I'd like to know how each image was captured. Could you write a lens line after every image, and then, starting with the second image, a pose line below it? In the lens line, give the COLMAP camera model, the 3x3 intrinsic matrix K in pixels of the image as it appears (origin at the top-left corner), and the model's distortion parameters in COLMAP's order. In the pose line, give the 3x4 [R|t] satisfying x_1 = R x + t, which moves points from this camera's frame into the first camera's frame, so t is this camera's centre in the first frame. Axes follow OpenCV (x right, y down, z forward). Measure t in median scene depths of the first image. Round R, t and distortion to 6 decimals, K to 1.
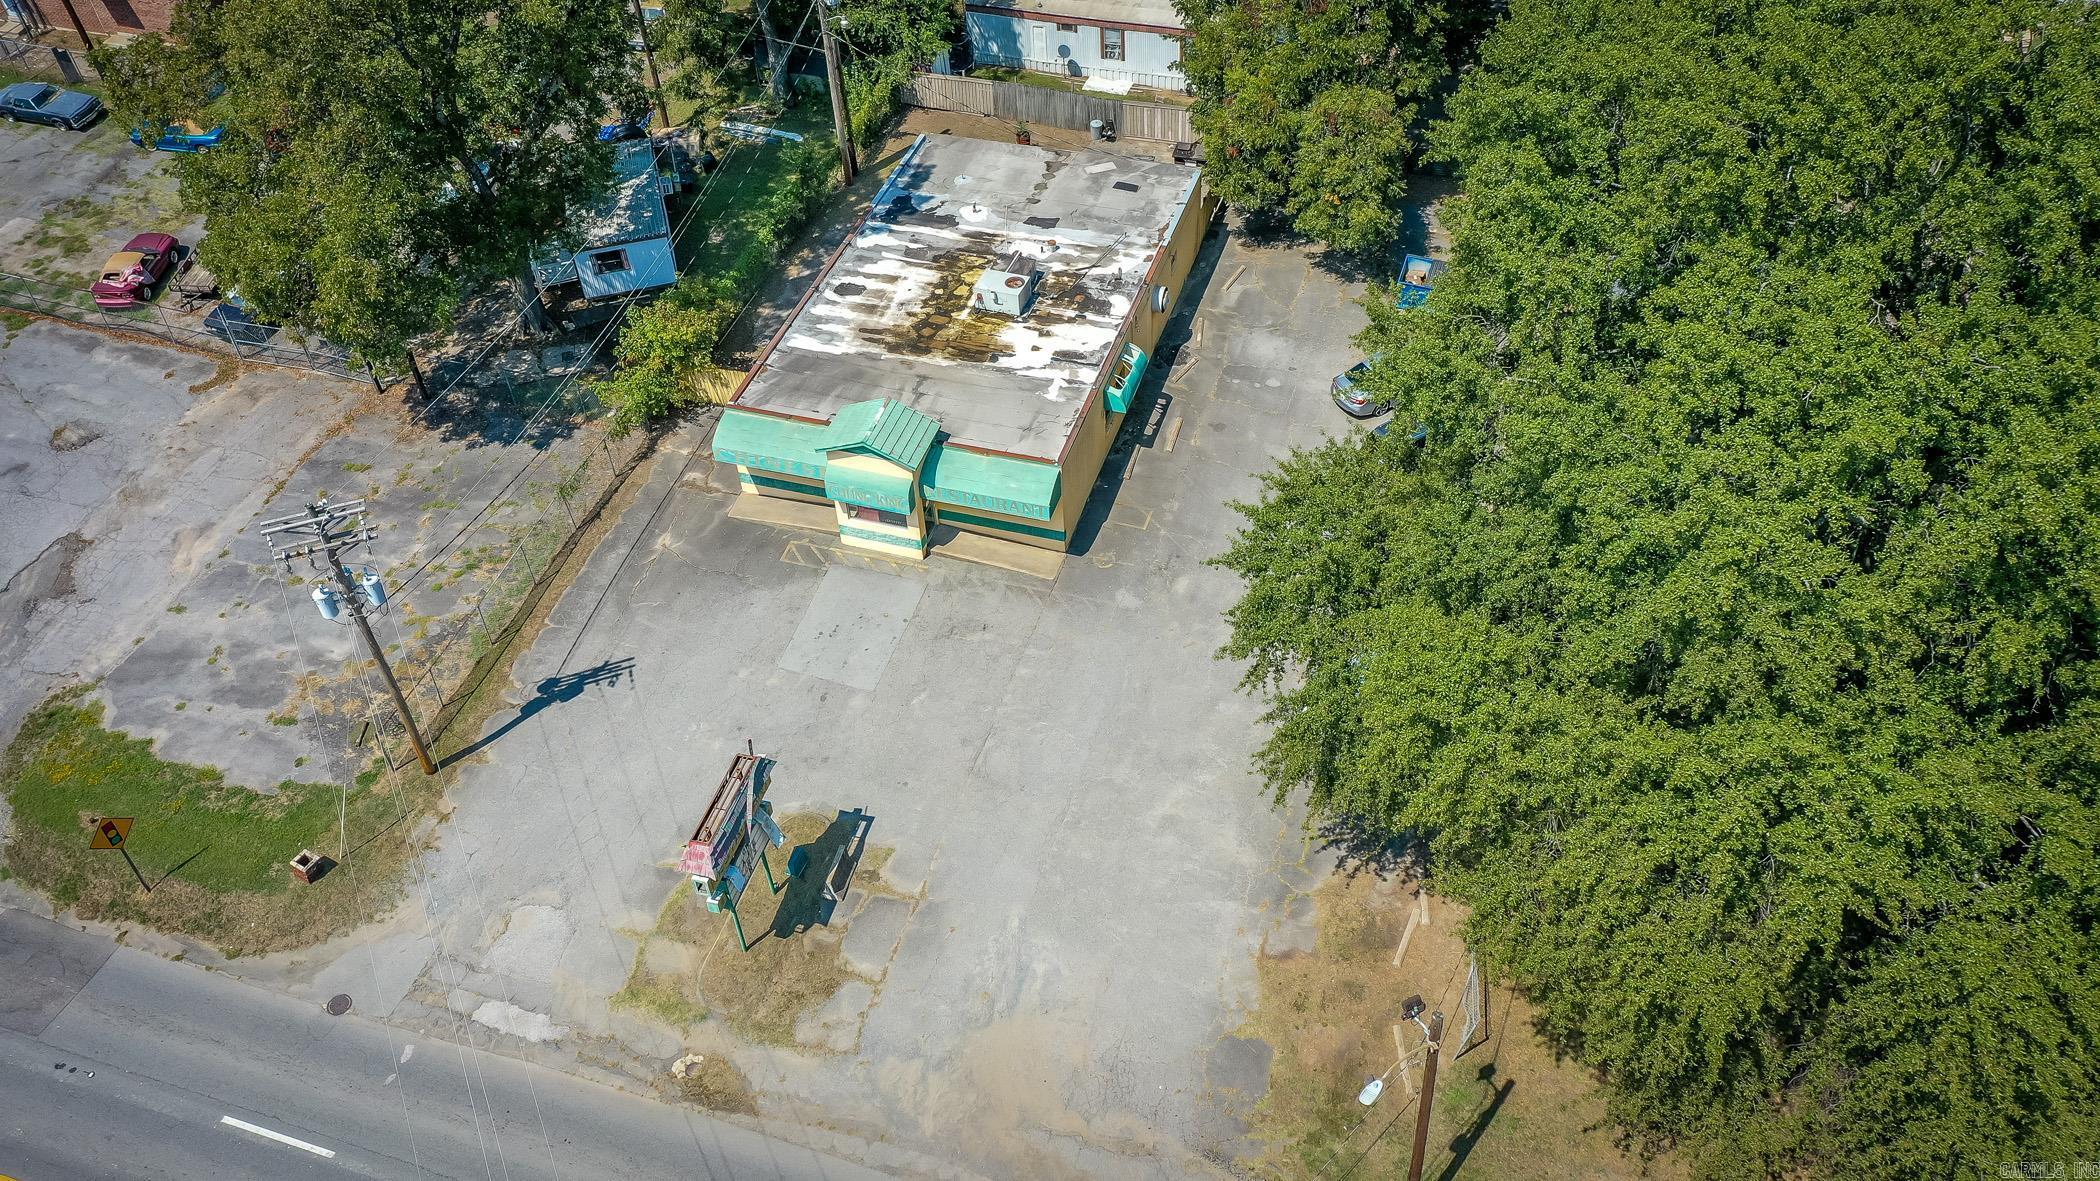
lens RADIAL K [[1667.6, 0, 1056.3], [0, 1667.6, 588.9], [0, 0, 1]] dist [0.021264, 0.006198]
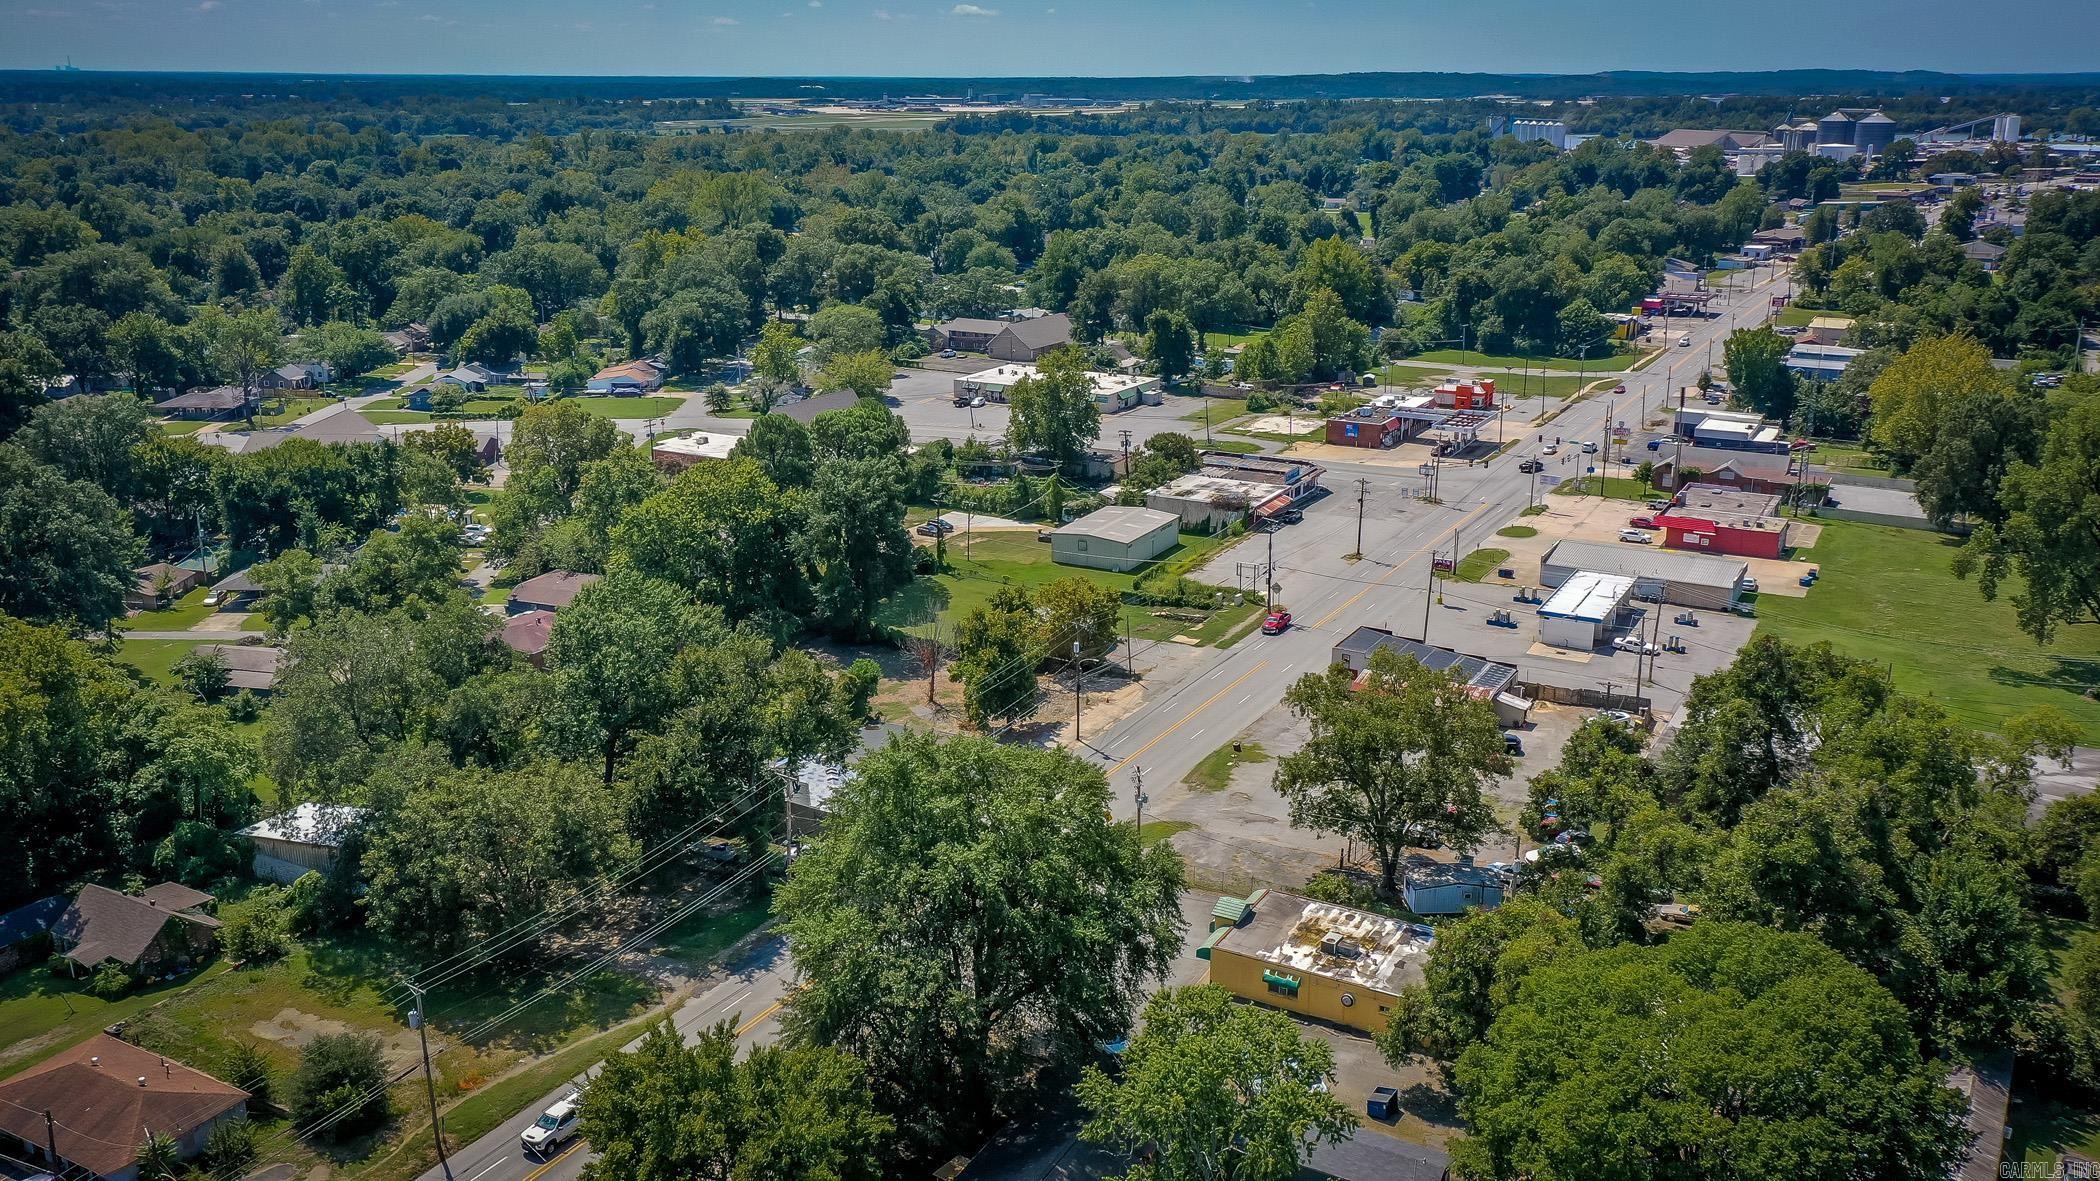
lens RADIAL K [[1689.7, 0, 1066.1], [0, 1689.7, 548.2], [0, 0, 1]] dist [0.022109, 0.000375]
pose [[-0.201298, 0.289576, -0.935748, 2.025780], [-0.684702, 0.641550, 0.345827, -1.069554], [0.700473, 0.710323, 0.069131, 0.233558]]
